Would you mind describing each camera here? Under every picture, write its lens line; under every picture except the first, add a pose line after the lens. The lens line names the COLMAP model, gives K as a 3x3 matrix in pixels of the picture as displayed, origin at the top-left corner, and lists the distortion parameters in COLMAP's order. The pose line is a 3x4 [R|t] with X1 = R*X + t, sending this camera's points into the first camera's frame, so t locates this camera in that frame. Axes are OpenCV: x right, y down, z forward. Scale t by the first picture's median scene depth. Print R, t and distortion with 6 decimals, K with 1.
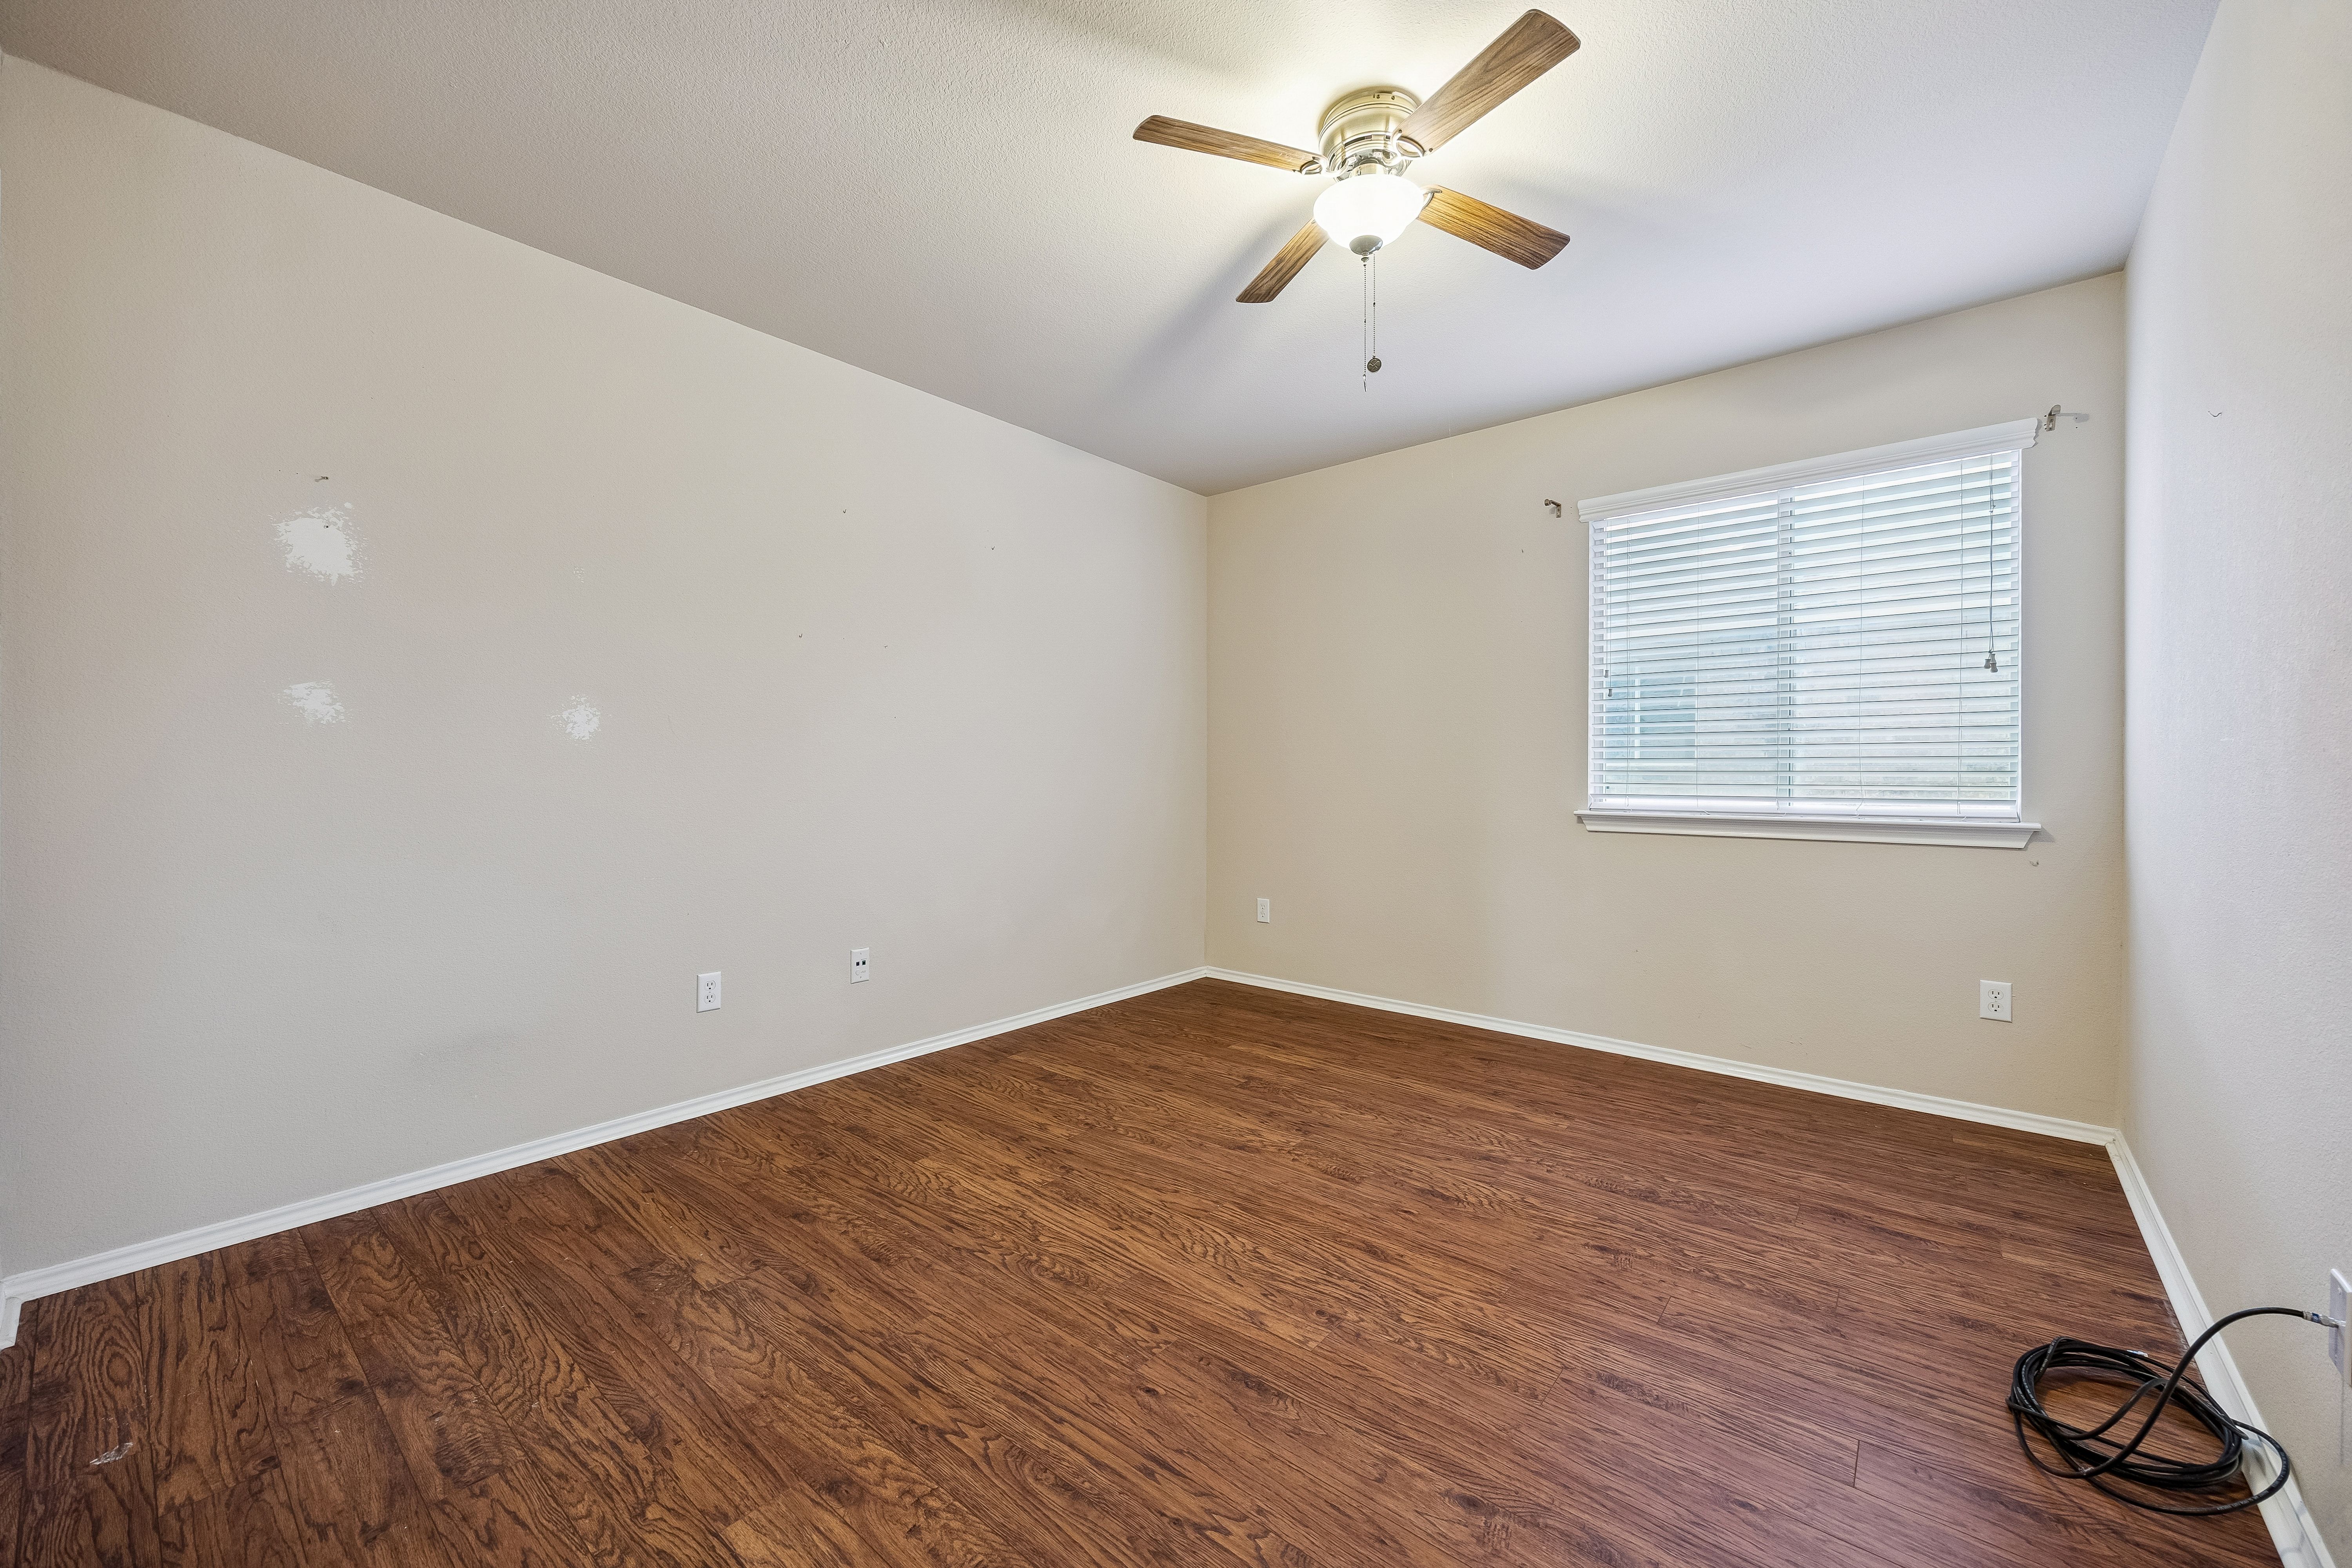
lens RADIAL K [[896.2, 0, 1173.8], [0, 896.2, 777.5], [0, 0, 1]] dist [-0.002522, 0.000057]
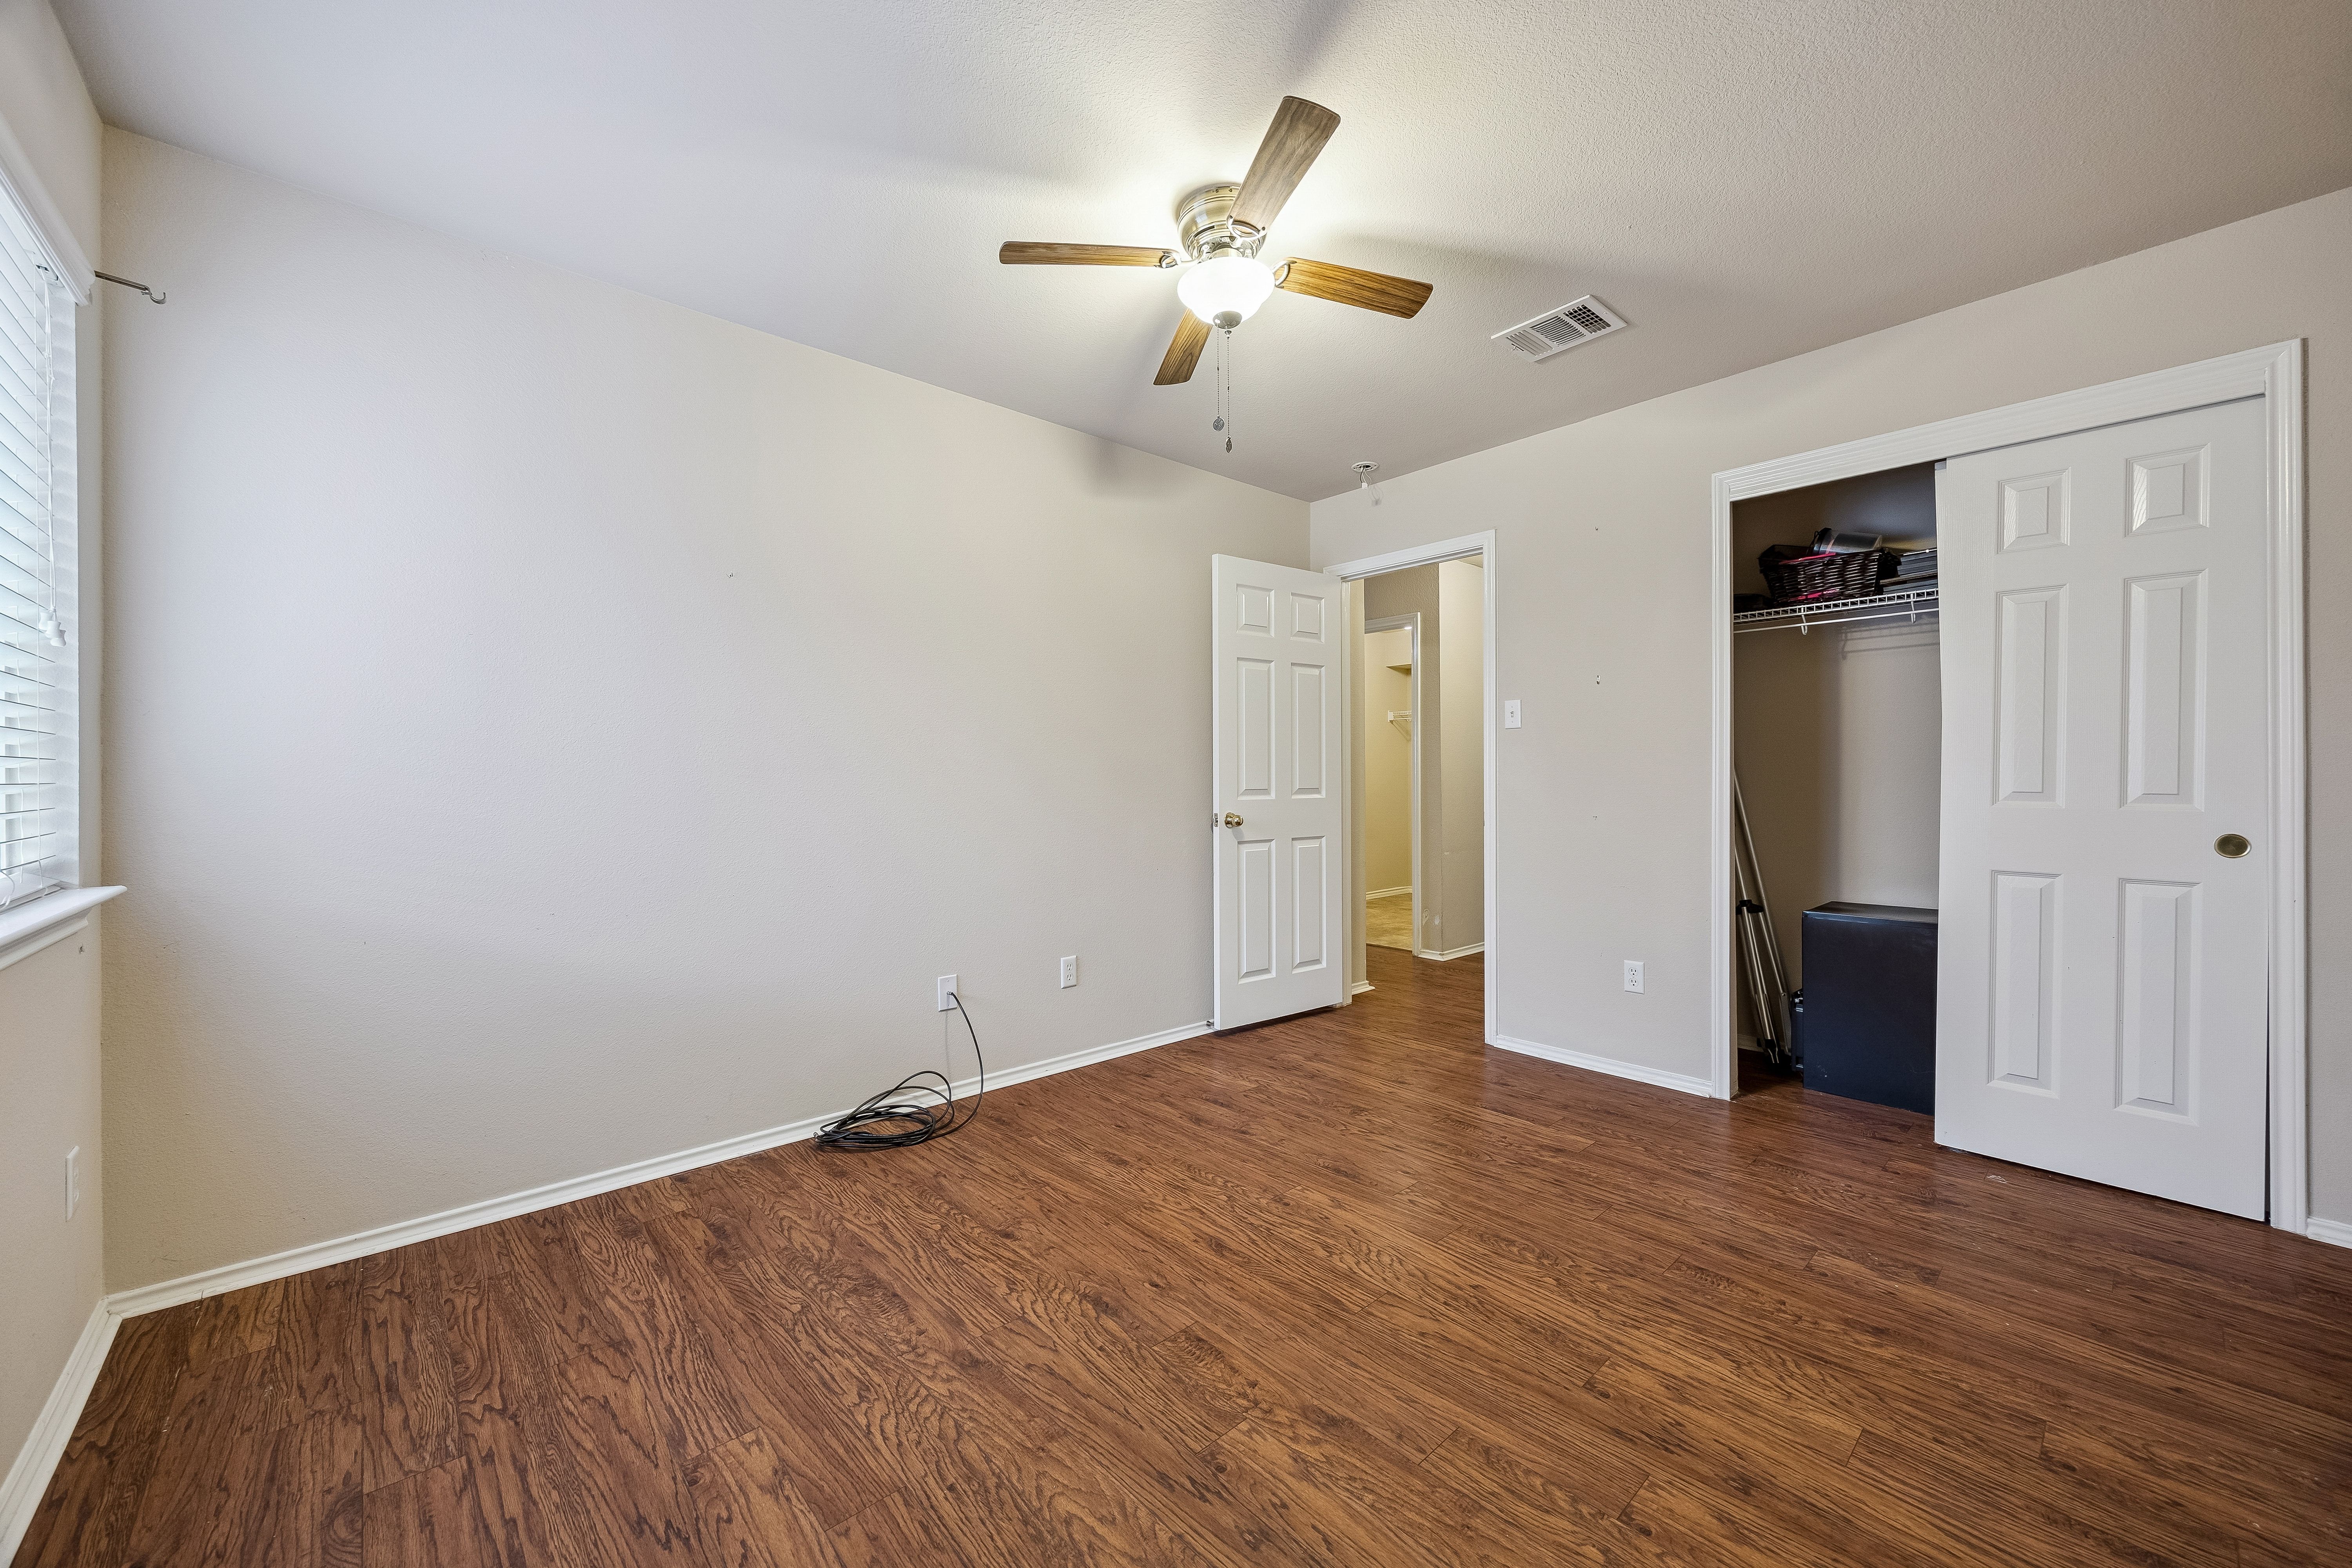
lens RADIAL K [[896.2, 0, 1173.8], [0, 896.2, 777.5], [0, 0, 1]] dist [-0.002522, 0.000057]
pose [[-0.988794, 0.001524, 0.149276, 0.109285], [0.002913, 0.999954, 0.009086, -0.040168], [-0.149255, 0.009419, -0.988754, 1.961239]]
